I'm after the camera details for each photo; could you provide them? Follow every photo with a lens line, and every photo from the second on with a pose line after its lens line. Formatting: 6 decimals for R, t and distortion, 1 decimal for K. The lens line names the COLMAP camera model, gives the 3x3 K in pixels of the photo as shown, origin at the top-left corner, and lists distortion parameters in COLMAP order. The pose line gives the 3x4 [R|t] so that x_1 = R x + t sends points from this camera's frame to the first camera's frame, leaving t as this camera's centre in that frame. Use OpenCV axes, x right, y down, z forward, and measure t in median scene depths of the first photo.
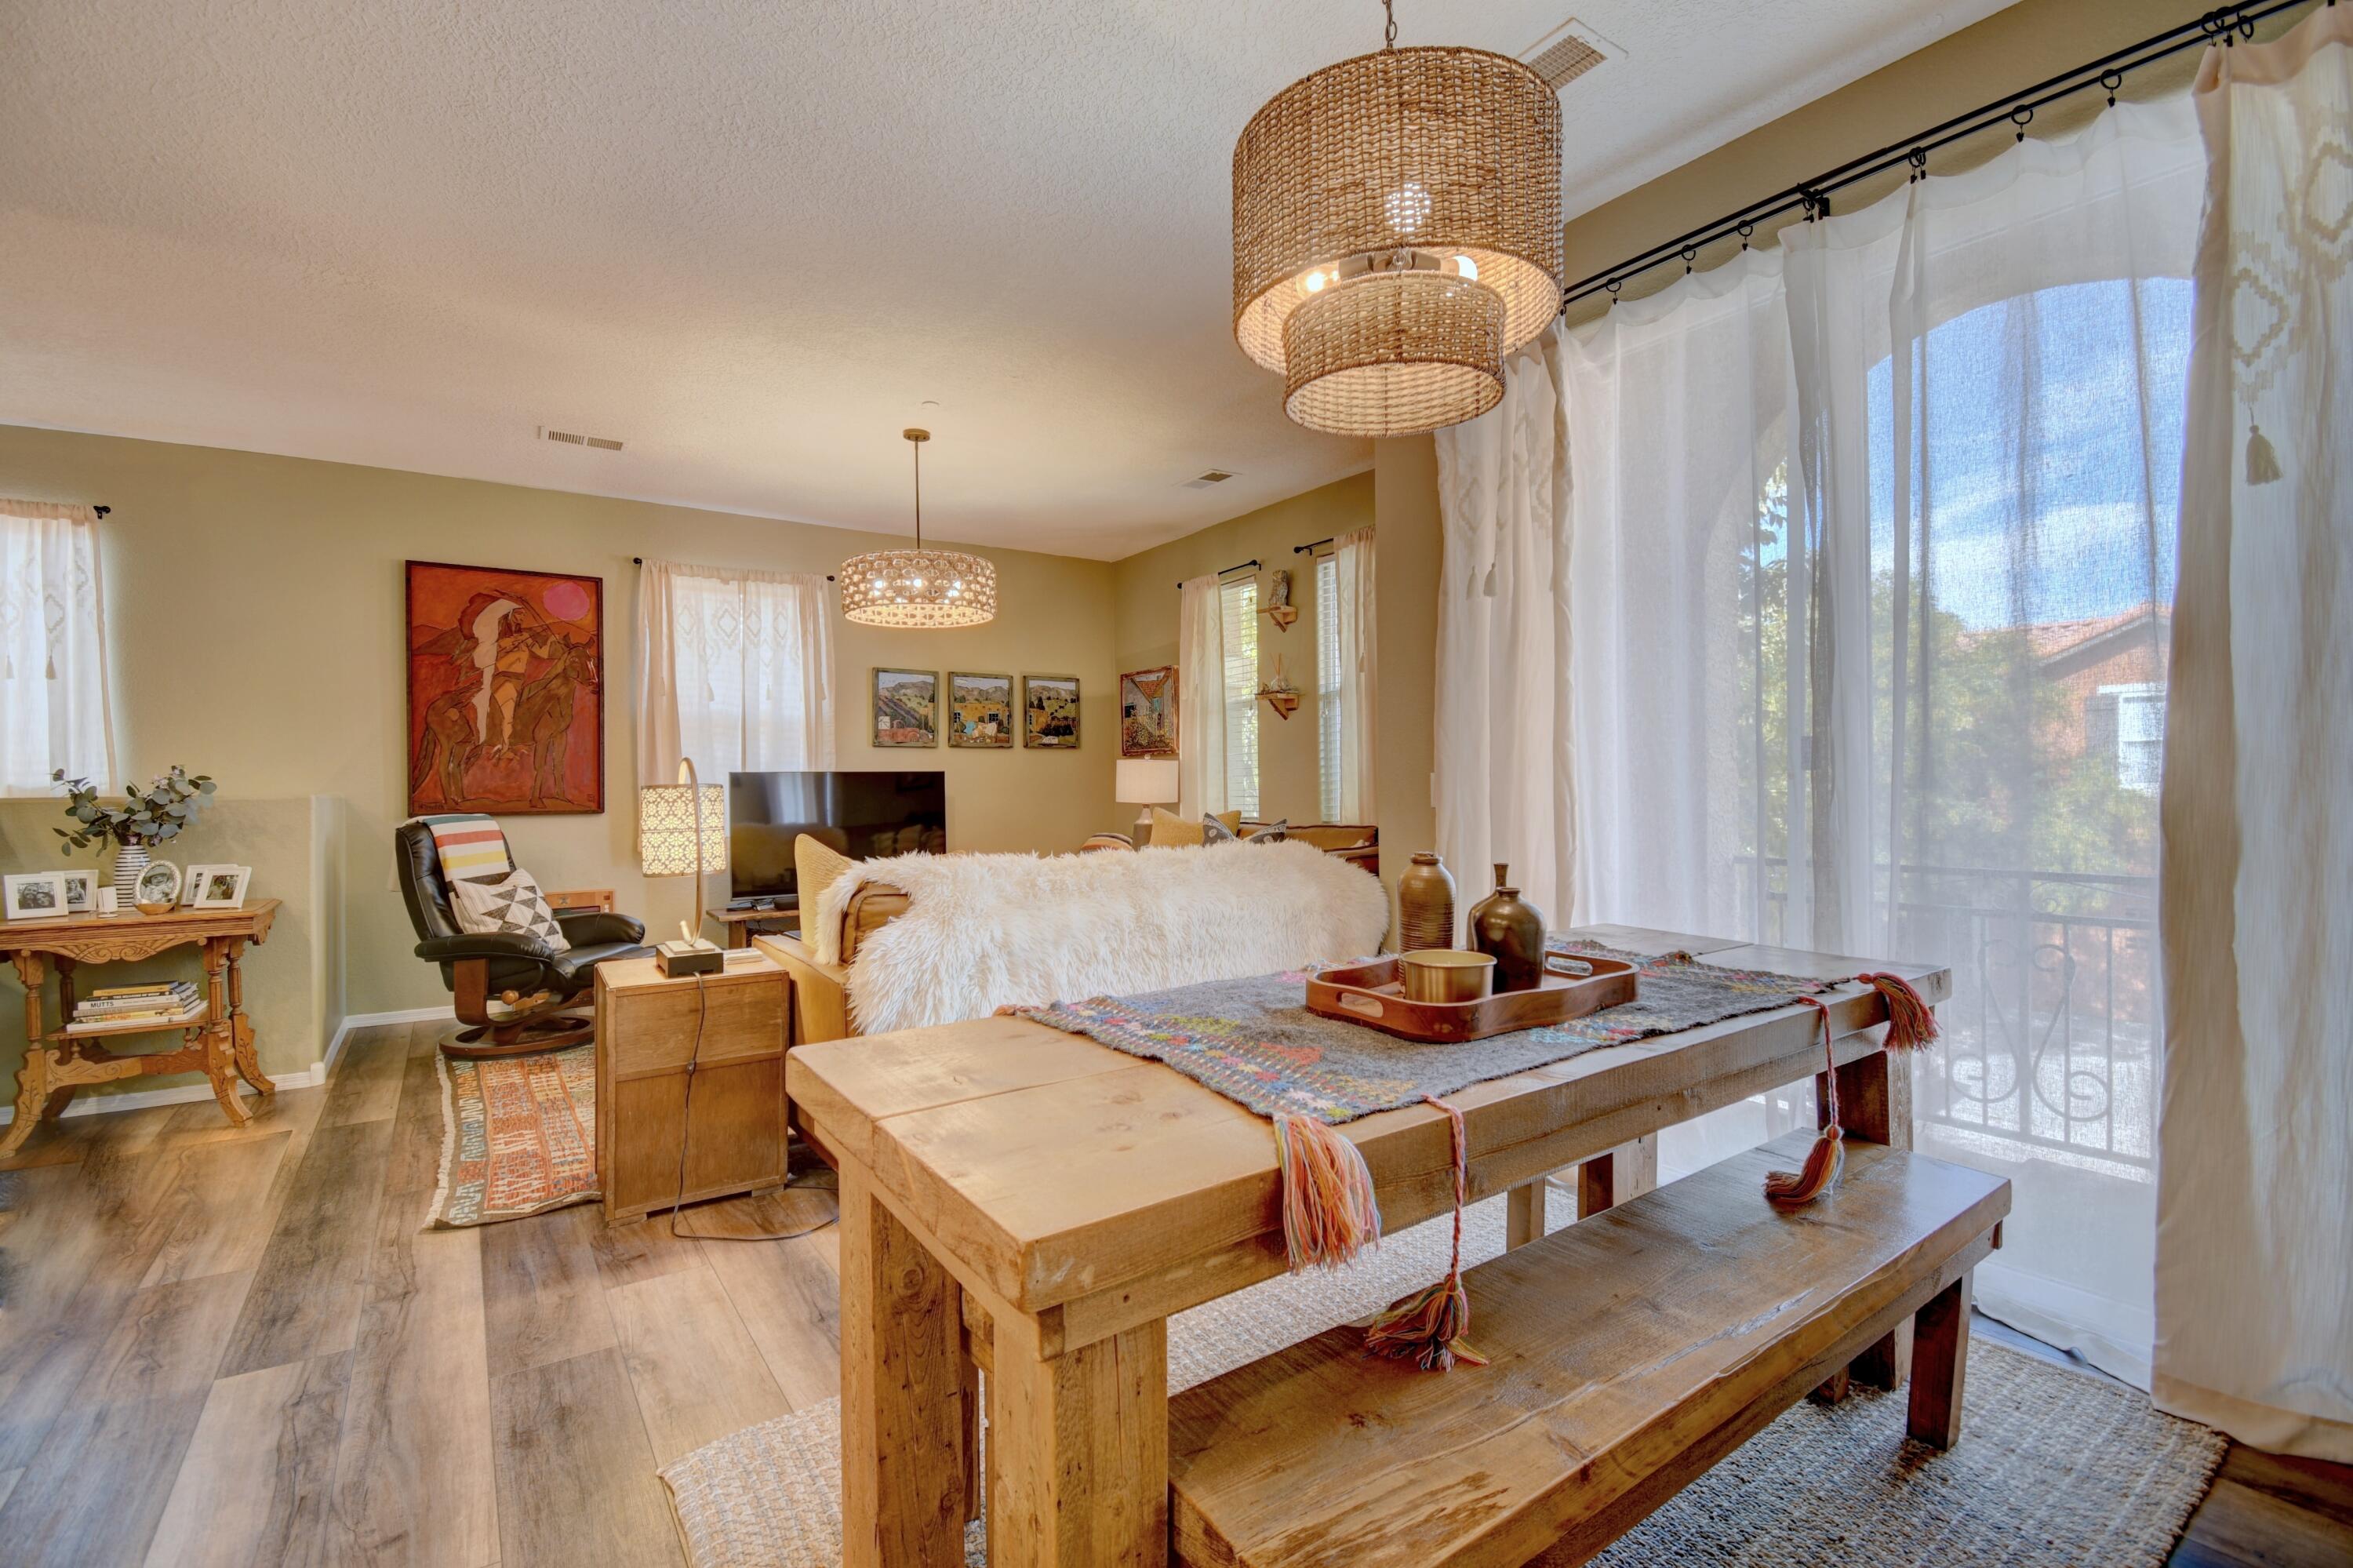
lens RADIAL K [[1029.0, 0, 1176.5], [0, 1029.0, 784.0], [0, 0, 1]] dist [0.002073, -0.016487]
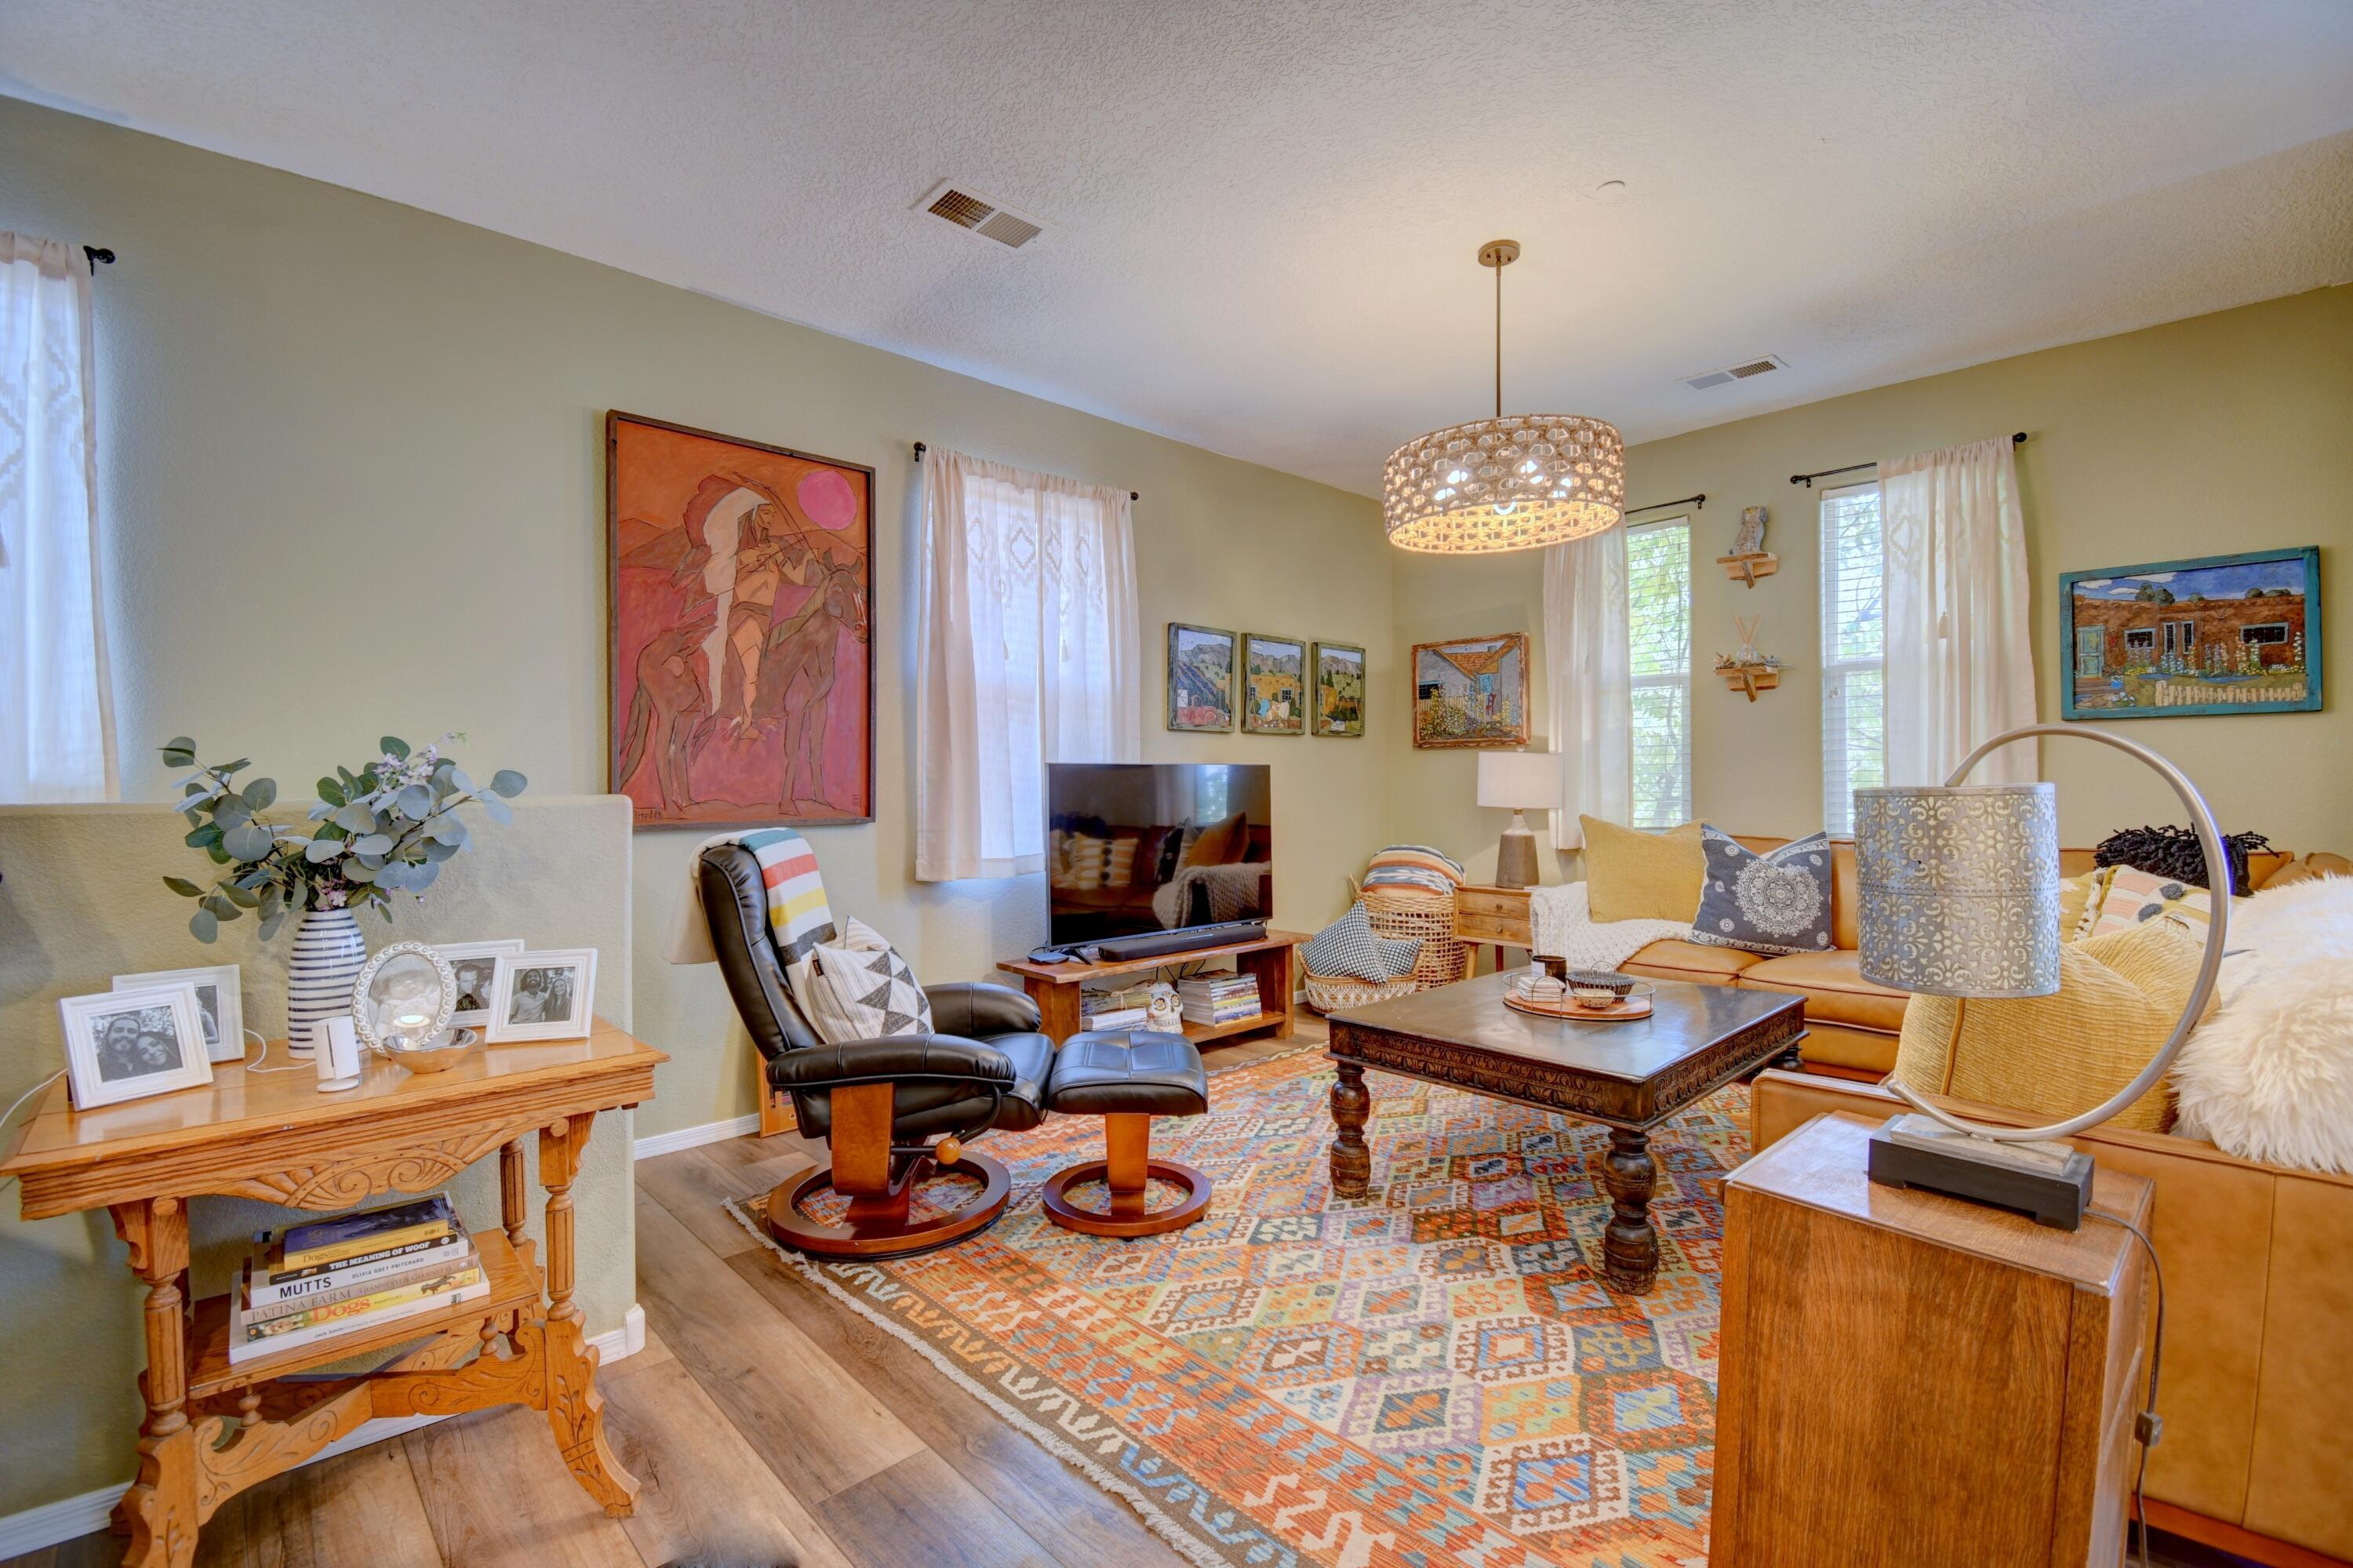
lens RADIAL K [[1030.9, 0, 1176.5], [0, 1030.9, 784.0], [0, 0, 1]] dist [0.013600, -0.022008]
pose [[0.989117, 0.005299, 0.147039, -0.483037], [-0.005612, 0.999983, 0.001708, 0.000991], [-0.147027, -0.002515, 0.989129, 0.325333]]
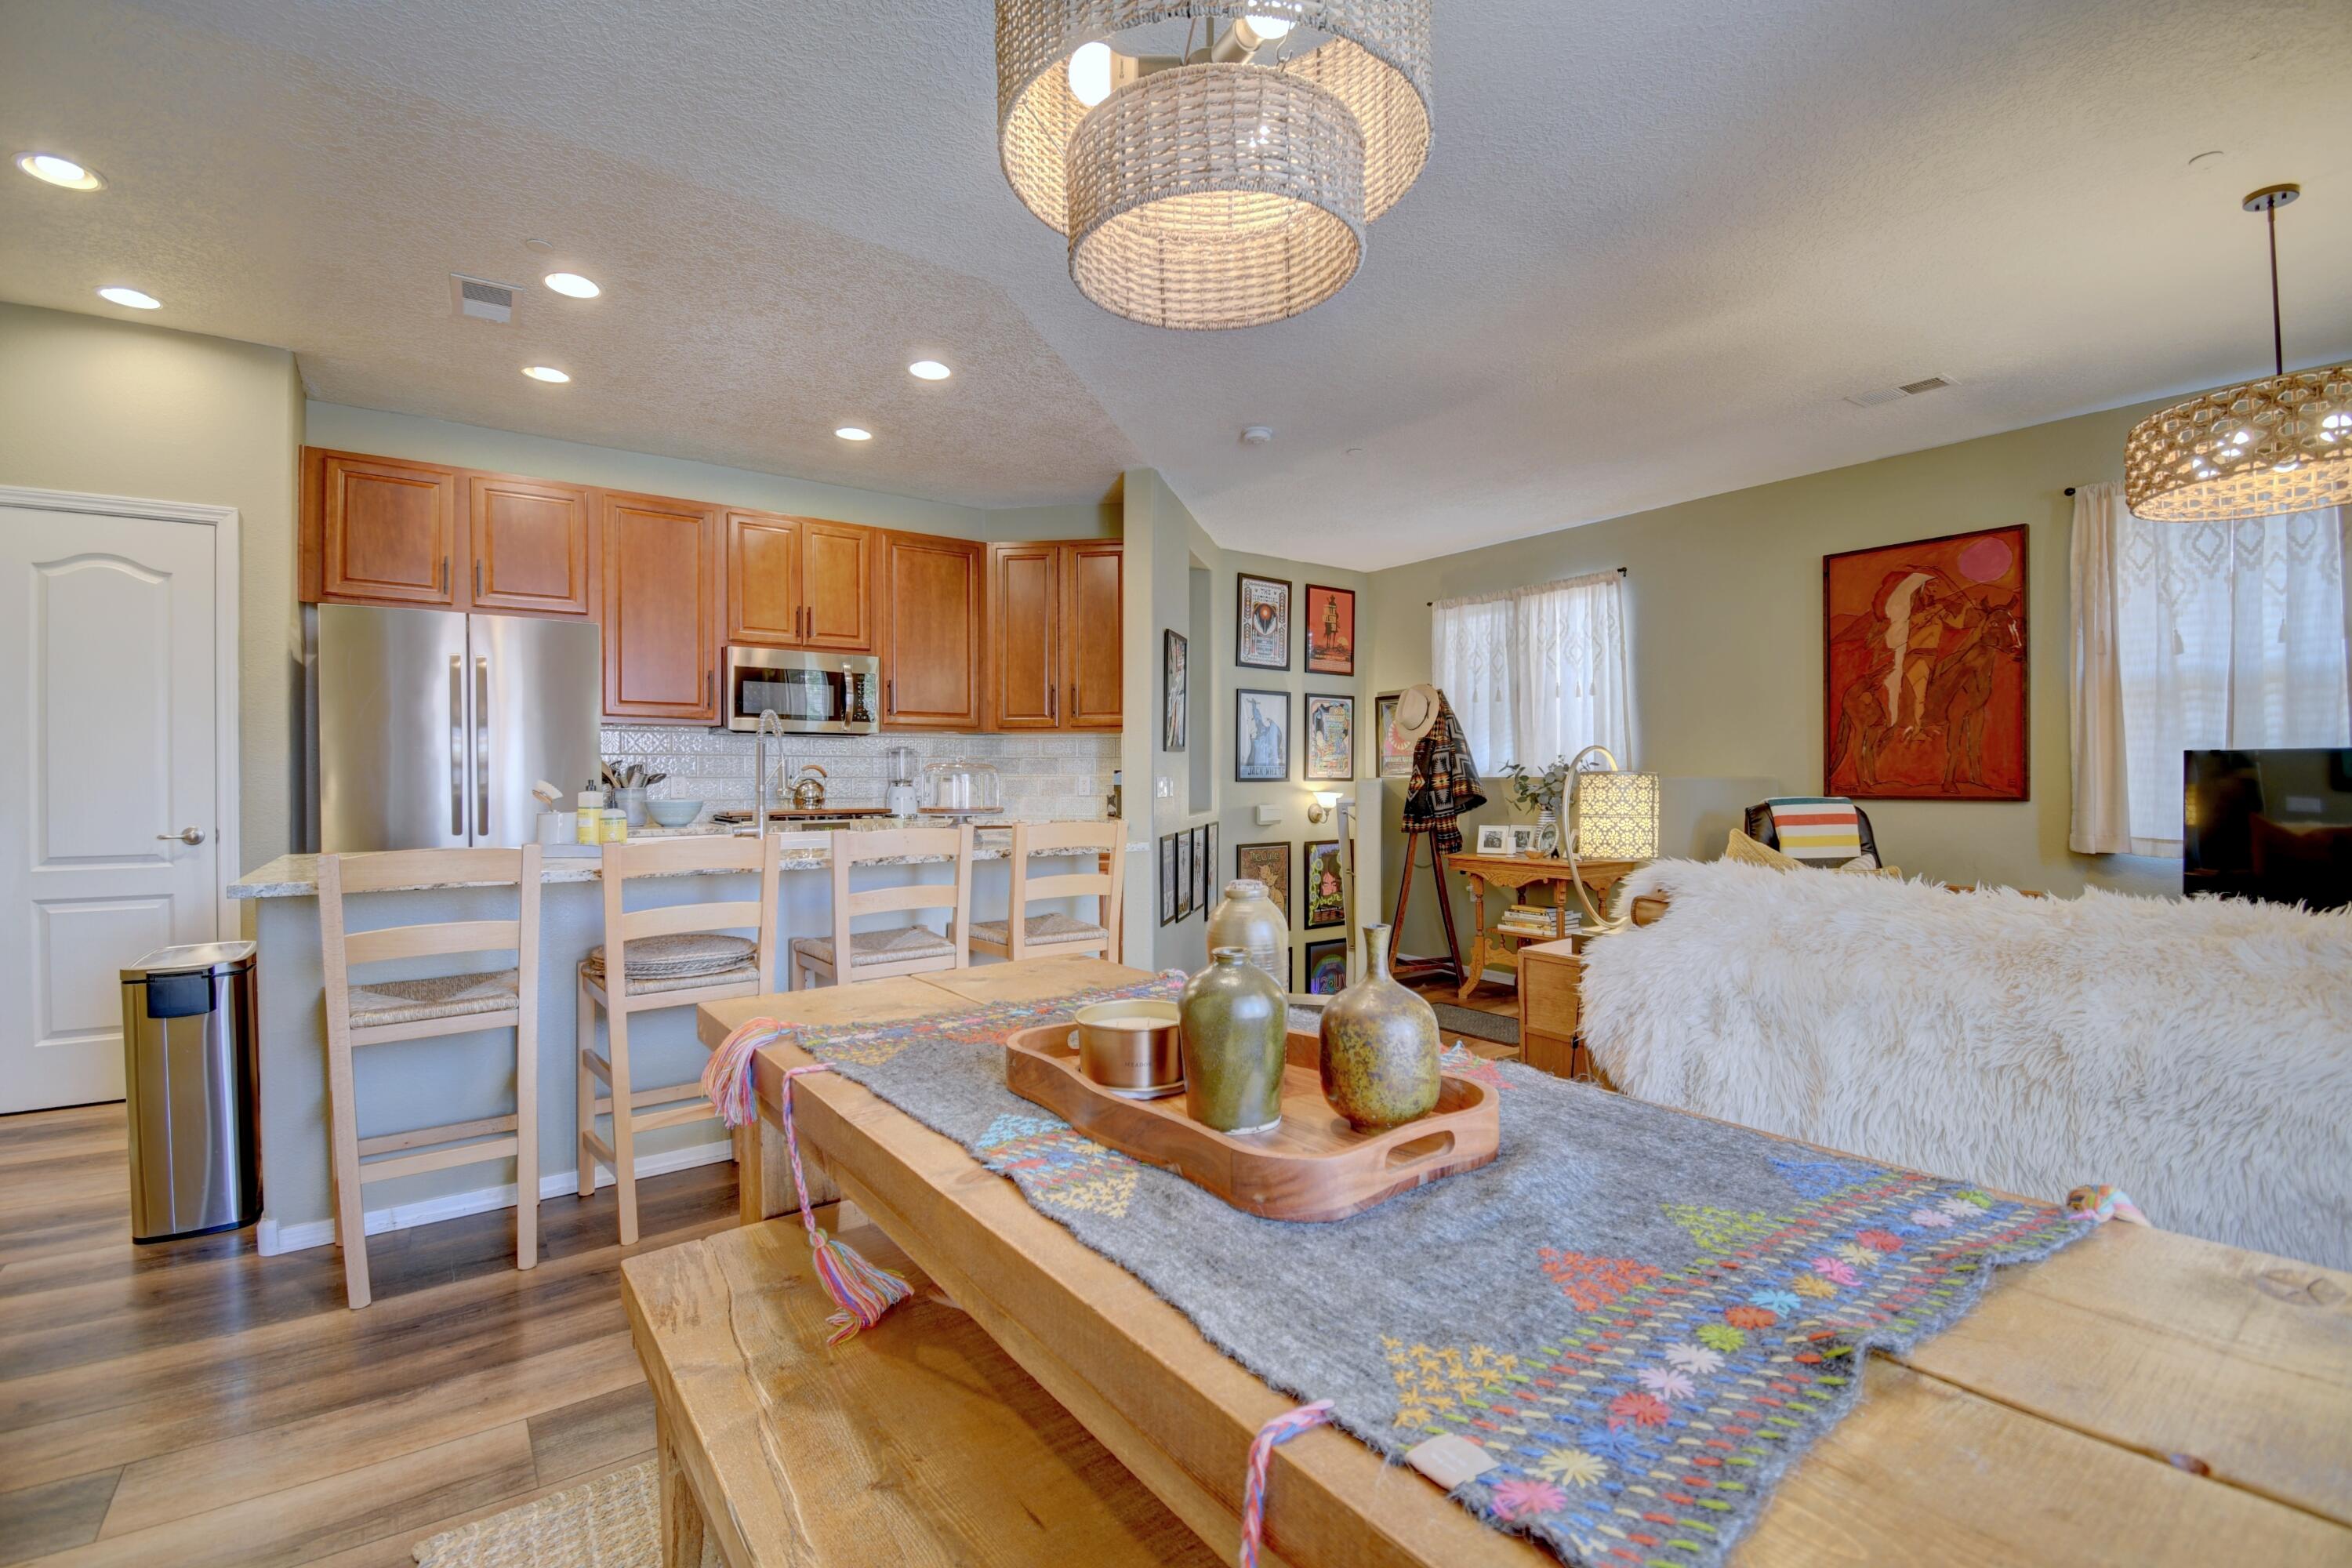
lens RADIAL K [[1030.4, 0, 1176.0], [0, 1030.4, 784.0], [0, 0, 1]] dist [0.013600, -0.022008]
pose [[0.014239, 0.016859, -0.999756, 0.294333], [0.004360, 0.999847, 0.016923, -0.003363], [0.999889, -0.004600, 0.014163, 0.298106]]
